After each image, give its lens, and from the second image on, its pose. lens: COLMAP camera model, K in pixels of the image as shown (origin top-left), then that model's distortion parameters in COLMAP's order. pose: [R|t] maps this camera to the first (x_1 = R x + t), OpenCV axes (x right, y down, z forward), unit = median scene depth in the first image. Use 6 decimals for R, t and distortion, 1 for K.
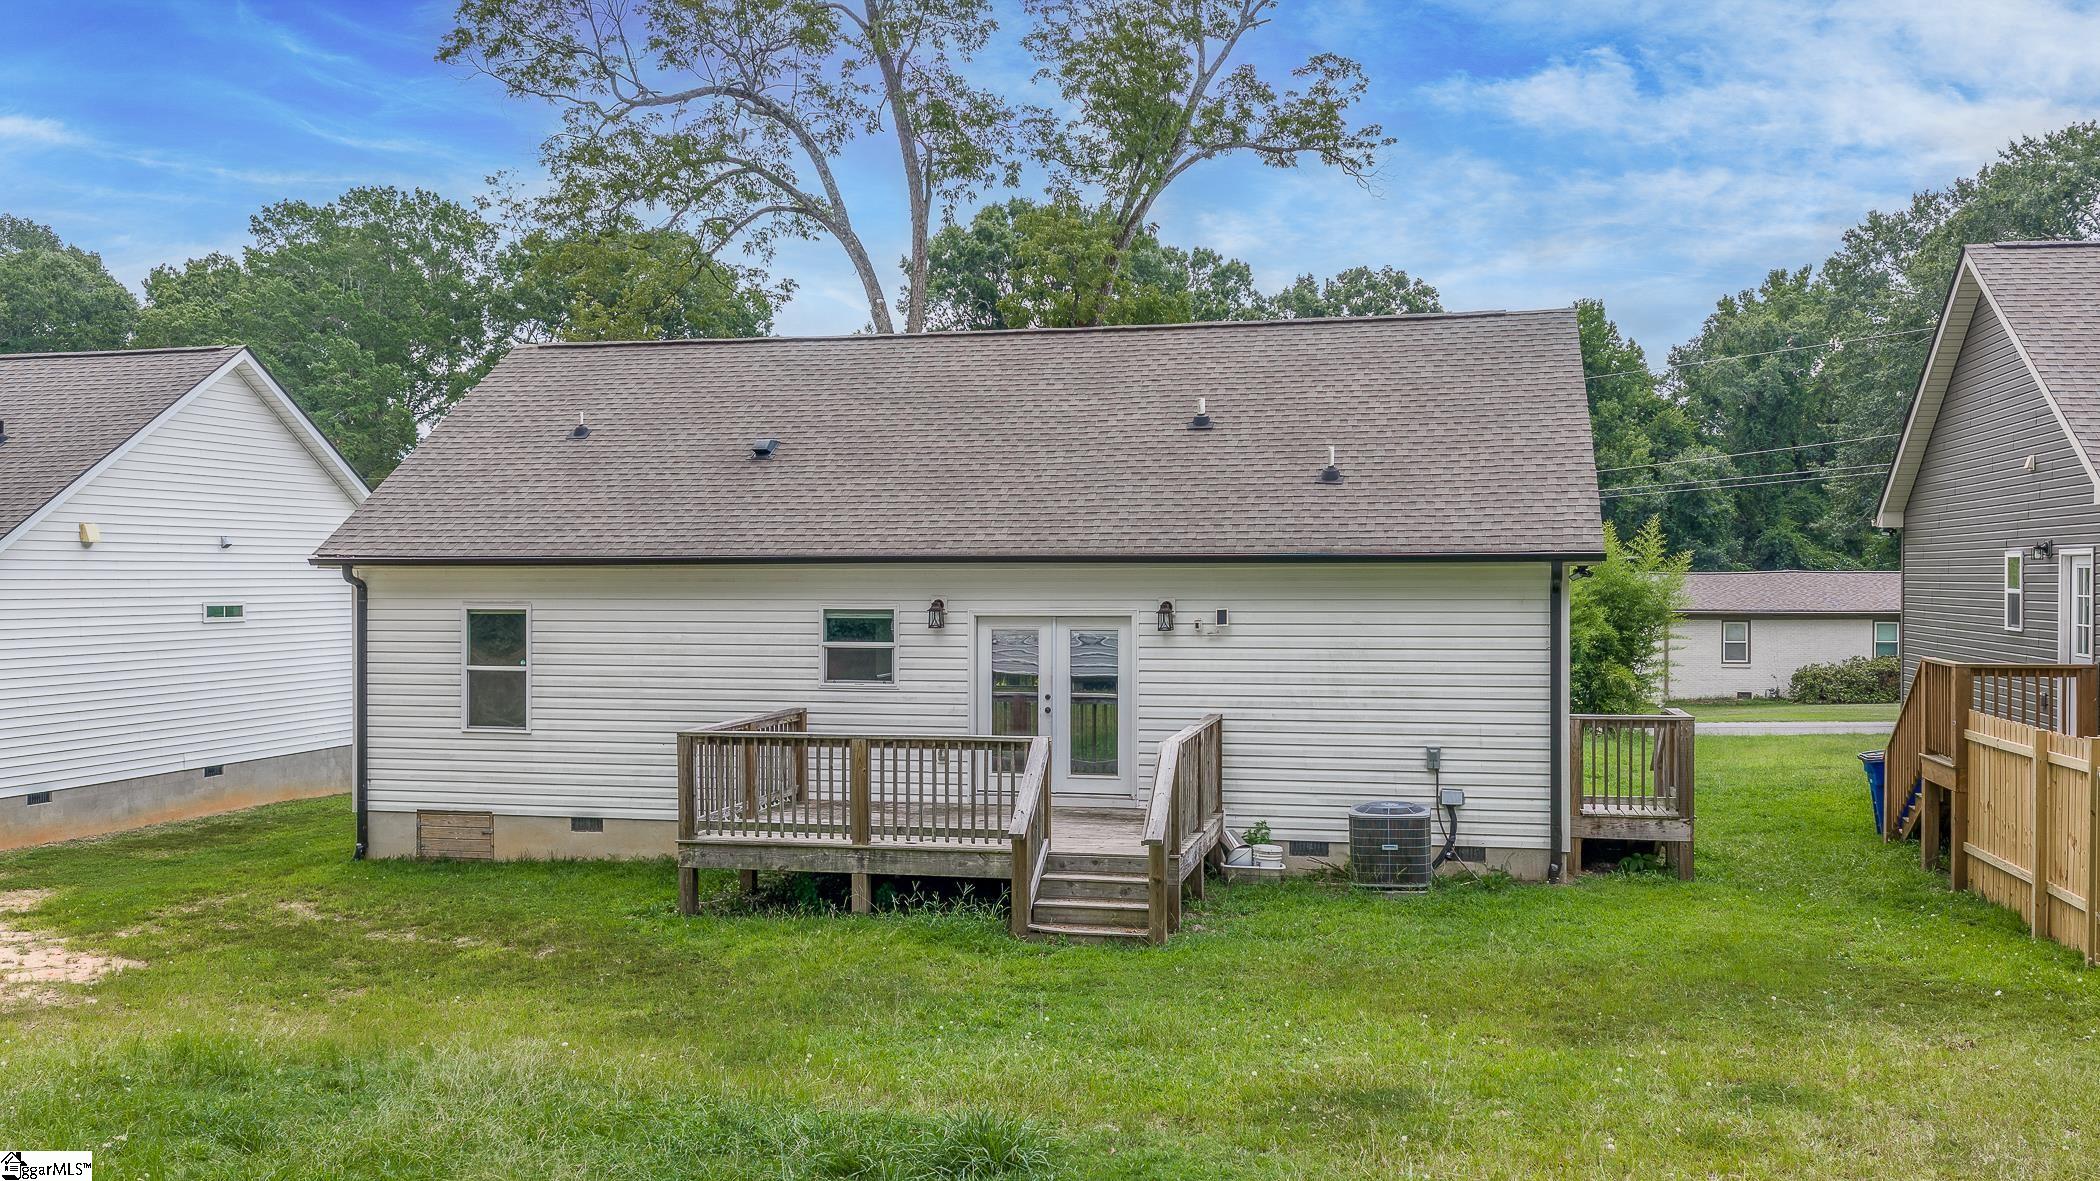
lens RADIAL K [[1742.2, 0, 1054.8], [0, 1742.2, 596.9], [0, 0, 1]] dist [0.033863, -0.069679]
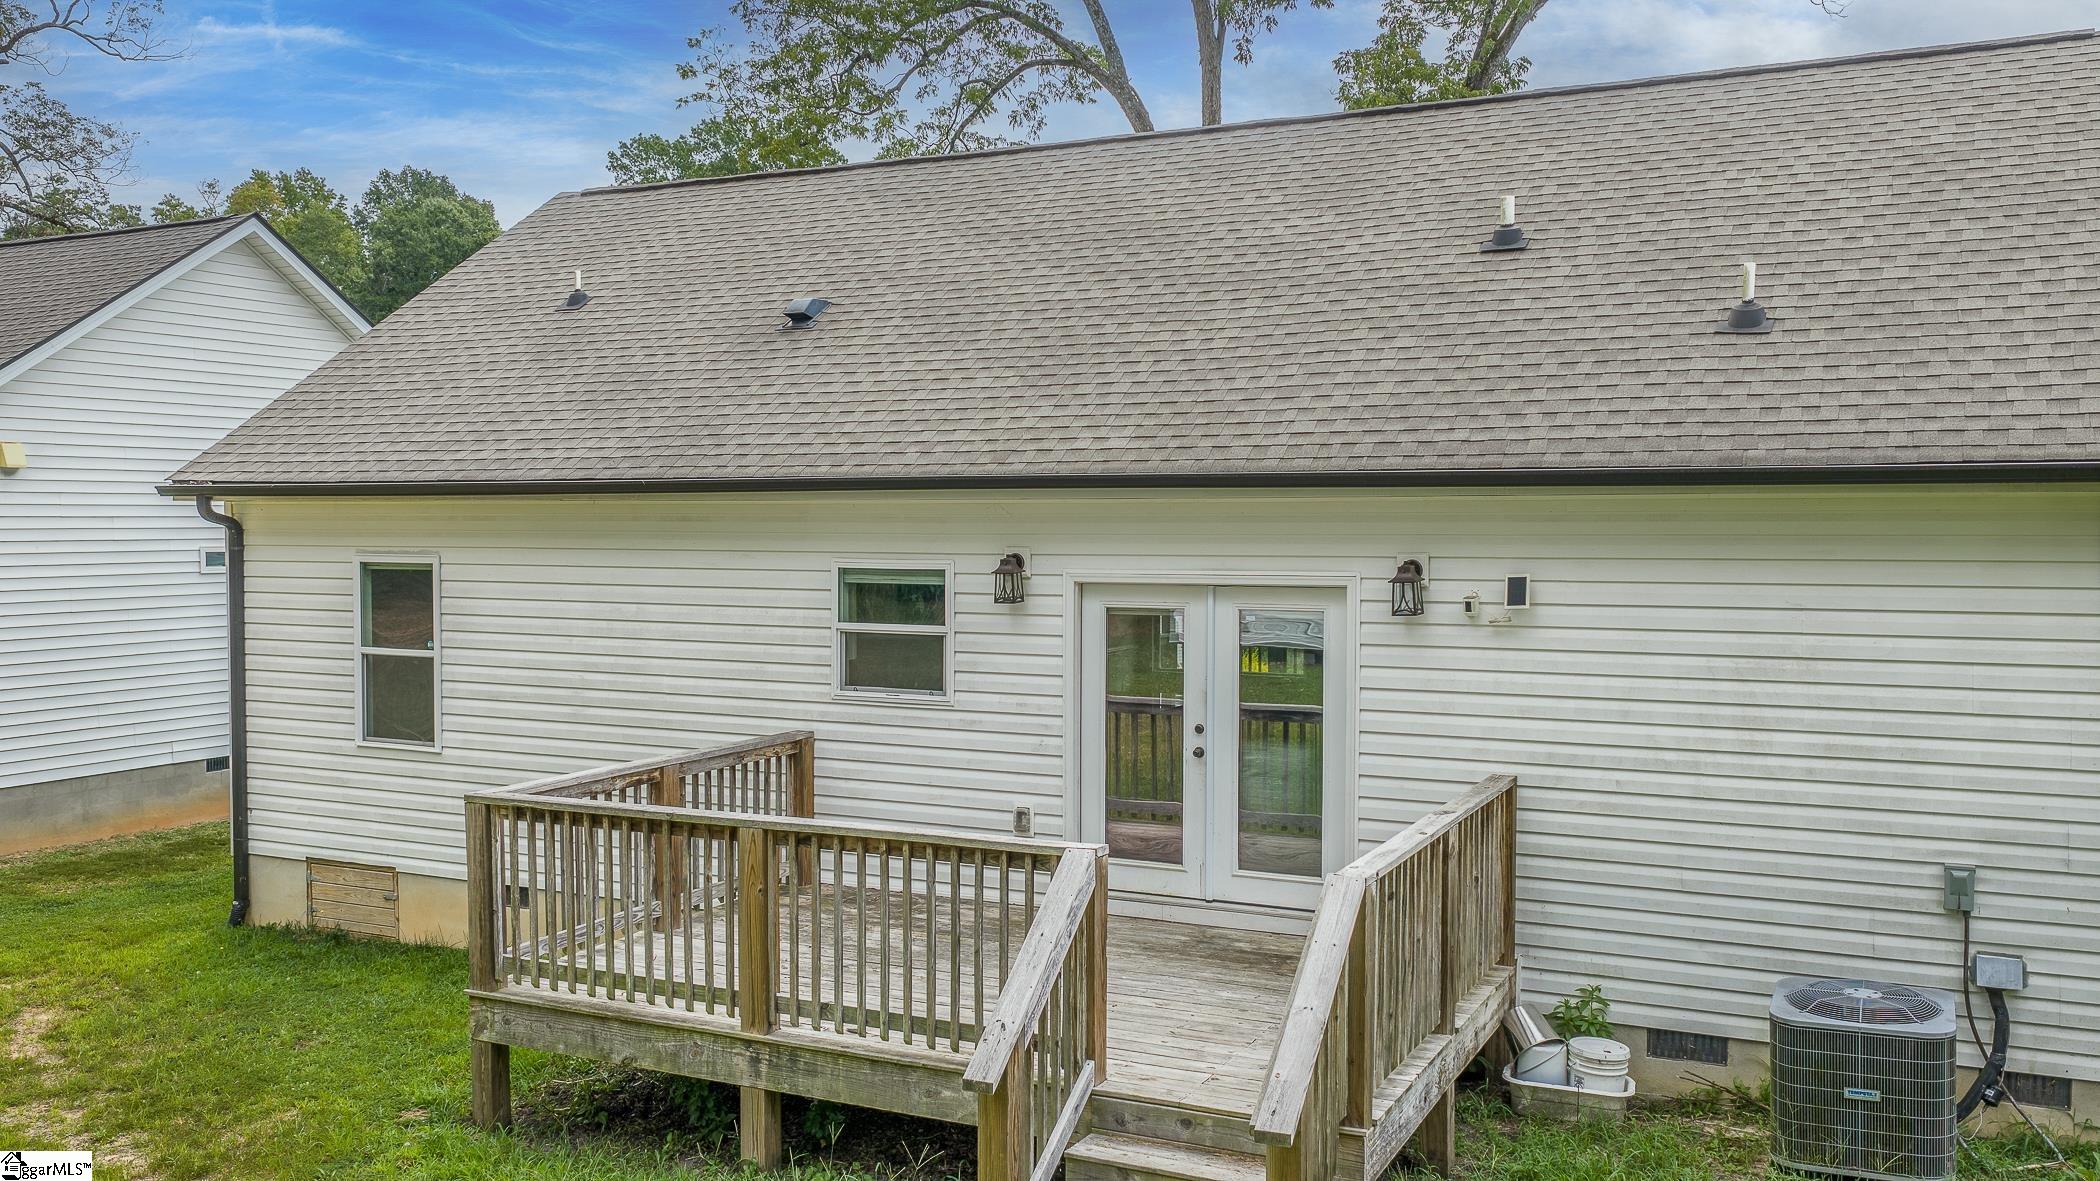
lens RADIAL K [[1742.2, 0, 1054.8], [0, 1742.2, 596.9], [0, 0, 1]] dist [0.033863, -0.069679]
pose [[0.973777, 0.011684, -0.227204, 0.076427], [-0.004078, 0.999416, 0.033915, -0.003564], [0.227468, -0.032099, 0.973256, 0.441976]]
